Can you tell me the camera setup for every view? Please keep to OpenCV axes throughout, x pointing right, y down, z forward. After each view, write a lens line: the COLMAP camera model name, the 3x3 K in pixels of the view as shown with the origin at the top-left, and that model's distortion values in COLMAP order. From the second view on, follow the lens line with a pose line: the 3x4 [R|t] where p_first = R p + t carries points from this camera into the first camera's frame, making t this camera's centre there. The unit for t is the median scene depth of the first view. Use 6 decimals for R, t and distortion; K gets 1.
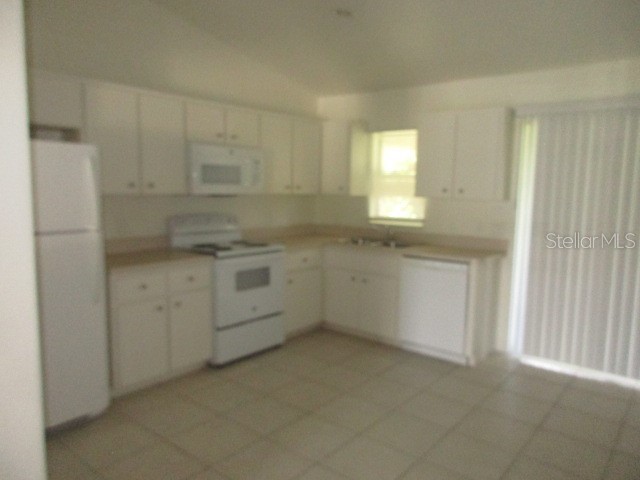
lens RADIAL K [[479.9, 0, 325.5], [0, 479.9, 240.9], [0, 0, 1]] dist [0.000542, 0.001571]
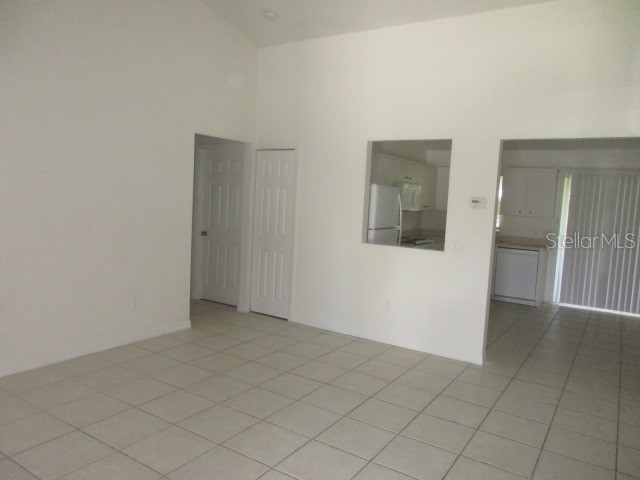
lens RADIAL K [[479.9, 0, 317.6], [0, 479.9, 240.9], [0, 0, 1]] dist [0.000542, 0.001571]
pose [[0.994450, 0.021859, 0.102910, -0.692508], [-0.019741, 0.999573, -0.021551, 0.059194], [-0.103337, 0.019400, 0.994457, -0.716544]]
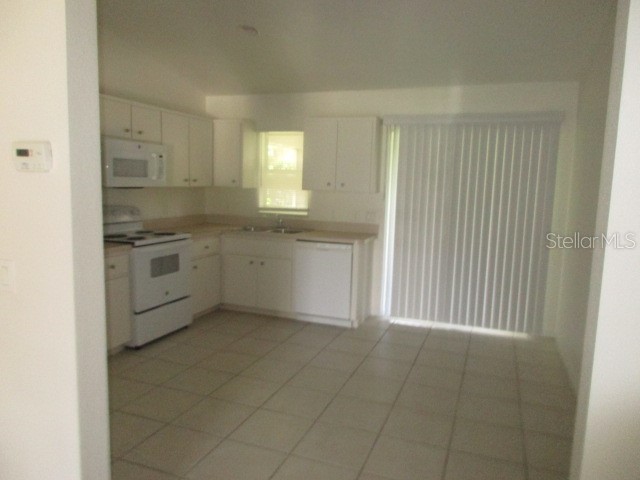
lens RADIAL K [[479.9, 0, 318.2], [0, 479.9, 243.7], [0, 0, 1]] dist [0.000542, 0.001571]
pose [[0.953450, -0.032579, 0.299787, -0.136552], [0.025533, 0.999299, 0.027390, 0.008859], [-0.300469, -0.018460, 0.953613, -0.126178]]
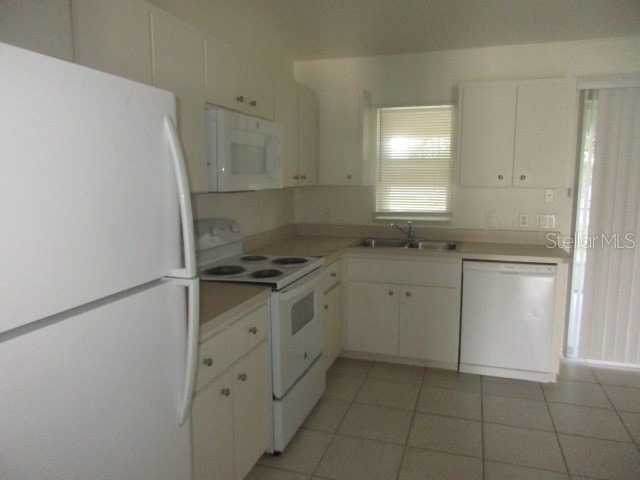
lens RADIAL K [[479.9, 0, 323.5], [0, 479.9, 241.4], [0, 0, 1]] dist [0.000542, 0.001571]
pose [[0.932207, -0.068178, 0.355446, -0.339784], [0.059615, 0.997608, 0.035000, -0.041531], [-0.356982, -0.011437, 0.934041, 0.331995]]
